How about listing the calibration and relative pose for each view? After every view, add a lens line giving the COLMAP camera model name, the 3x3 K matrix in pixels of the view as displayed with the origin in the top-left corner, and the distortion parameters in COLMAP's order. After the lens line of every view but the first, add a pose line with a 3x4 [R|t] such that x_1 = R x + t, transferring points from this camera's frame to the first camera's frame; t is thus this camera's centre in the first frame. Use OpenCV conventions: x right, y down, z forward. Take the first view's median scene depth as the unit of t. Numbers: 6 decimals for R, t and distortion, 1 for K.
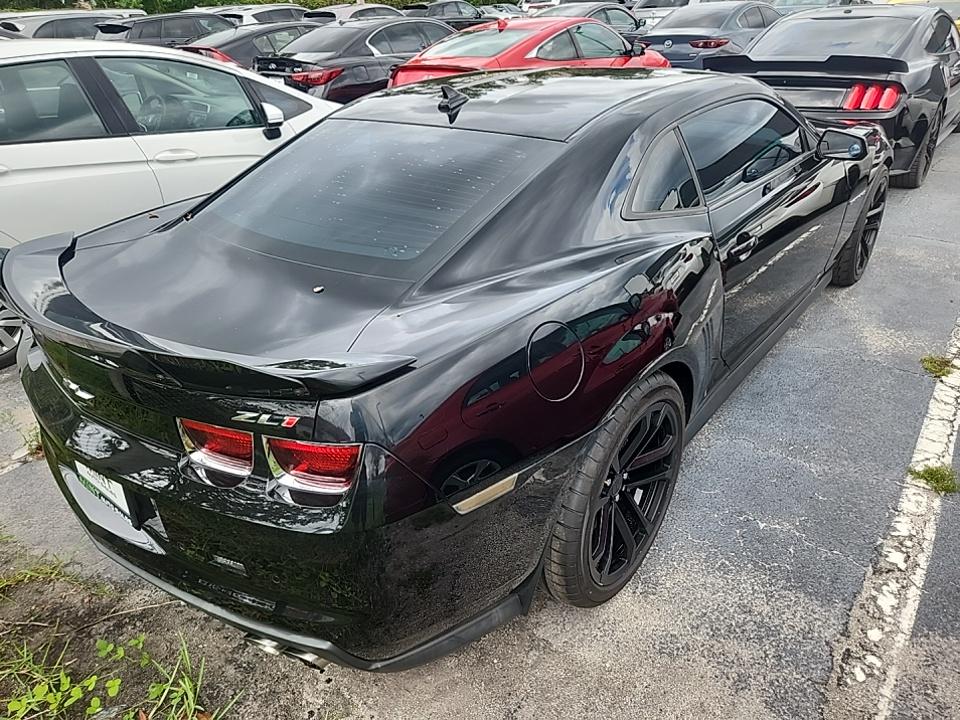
lens RADIAL K [[644.2, 0, 498.1], [0, 644.2, 403.8], [0, 0, 1]] dist [0.038580, -0.026161]
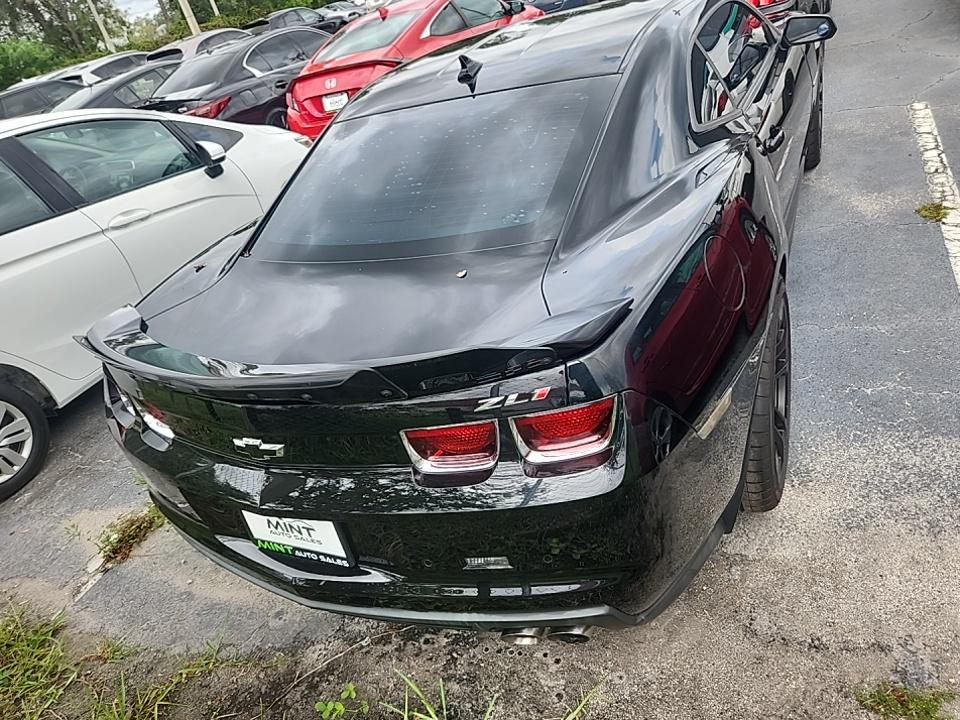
lens RADIAL K [[644.2, 0, 513.3], [0, 644.2, 392.3], [0, 0, 1]] dist [0.038580, -0.026161]
pose [[0.949132, -0.295364, 0.109122, -0.266366], [0.294459, 0.955345, 0.024694, -0.005895], [-0.111543, 0.008694, 0.993722, 0.023131]]
